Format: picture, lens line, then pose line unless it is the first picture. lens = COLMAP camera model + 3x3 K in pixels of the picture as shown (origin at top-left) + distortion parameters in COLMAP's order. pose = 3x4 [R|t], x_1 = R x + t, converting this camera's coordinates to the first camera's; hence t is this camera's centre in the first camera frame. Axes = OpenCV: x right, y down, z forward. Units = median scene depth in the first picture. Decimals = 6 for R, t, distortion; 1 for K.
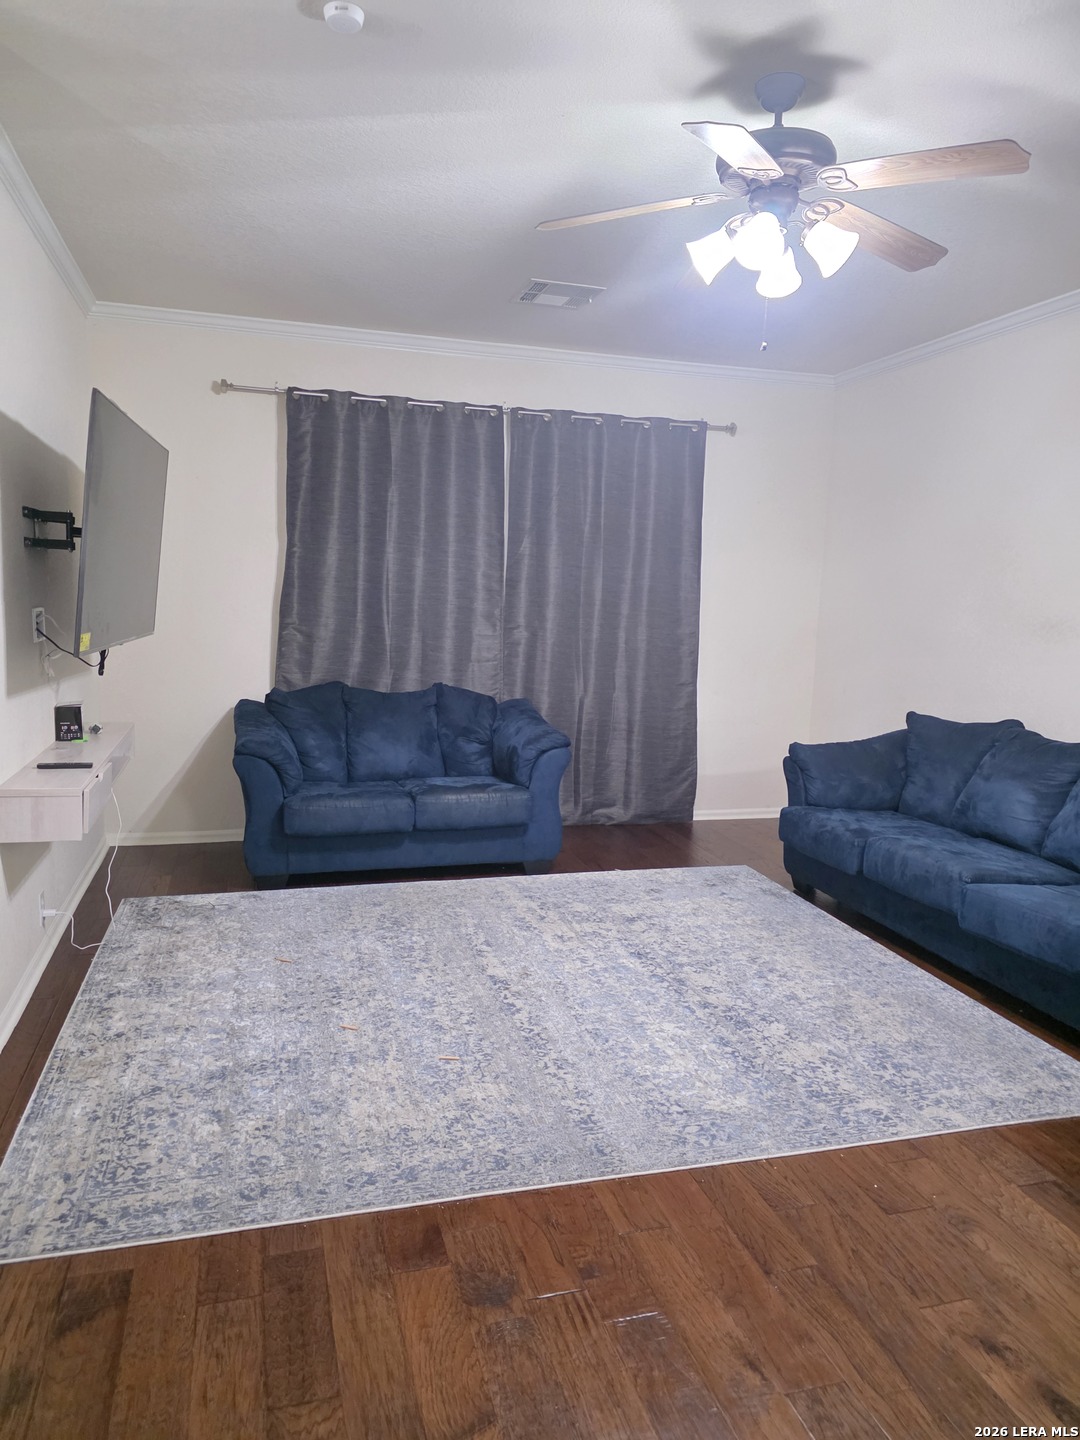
lens RADIAL K [[961.6, 0, 544.6], [0, 961.6, 724.4], [0, 0, 1]] dist [0.060842, -0.047668]
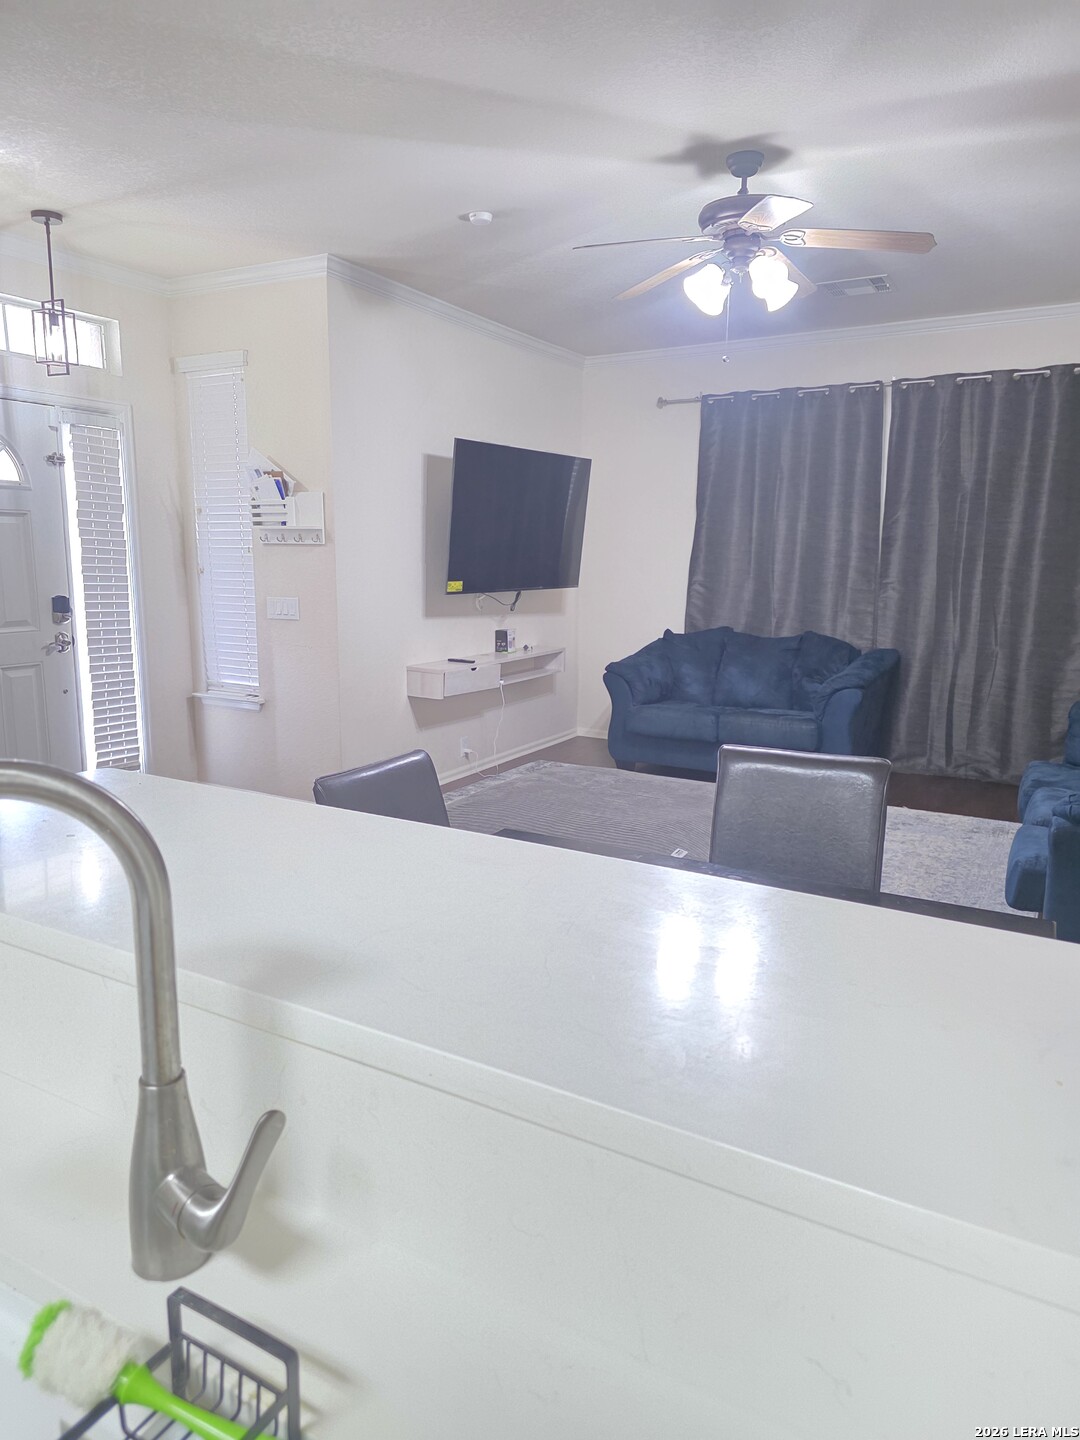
lens RADIAL K [[961.6, 0, 526.9], [0, 961.6, 718.2], [0, 0, 1]] dist [0.060842, -0.047668]
pose [[0.702604, 0.098627, -0.704713, 0.582672], [-0.082602, 0.994957, 0.056894, 0.027975], [0.706771, 0.018237, 0.707208, -0.075270]]
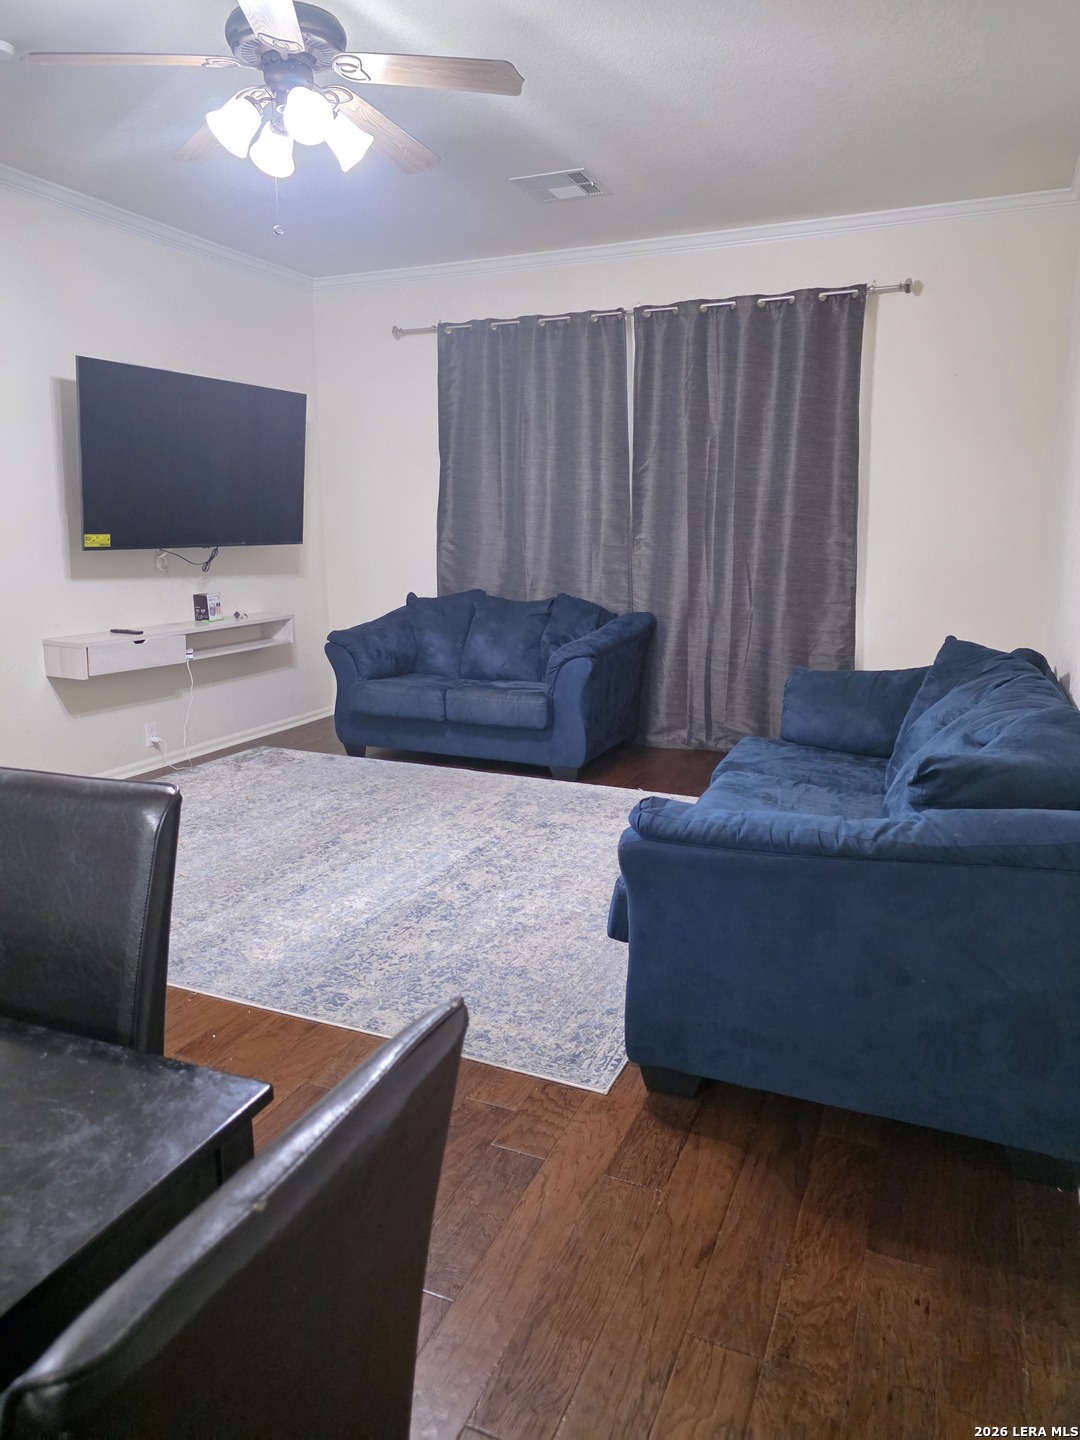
lens RADIAL K [[961.6, 0, 537.8], [0, 961.6, 713.6], [0, 0, 1]] dist [0.060842, -0.047668]
pose [[0.774761, 0.098367, -0.624555, 0.641668], [-0.065591, 0.994998, 0.075346, 0.011889], [0.628842, -0.017410, 0.777338, 0.210781]]
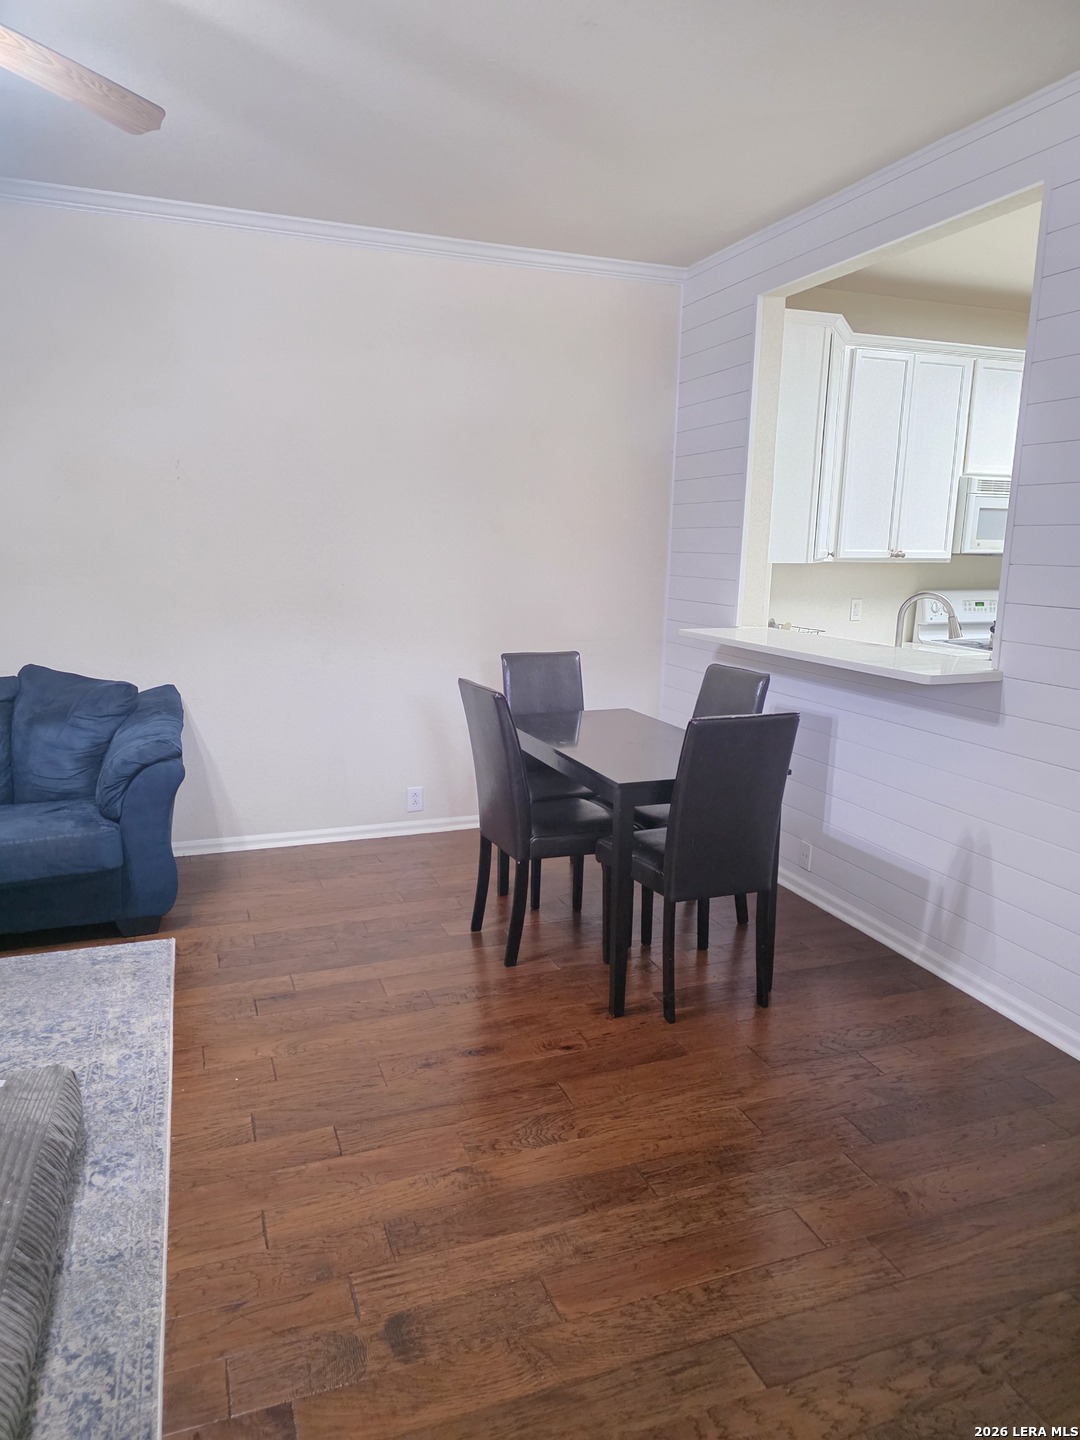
lens RADIAL K [[961.6, 0, 541.1], [0, 961.6, 721.5], [0, 0, 1]] dist [0.060842, -0.047668]
pose [[-0.062676, -0.217566, 0.974031, -0.344869], [0.113996, 0.968002, 0.223555, -0.064482], [-0.991502, 0.125047, -0.035869, 0.337265]]
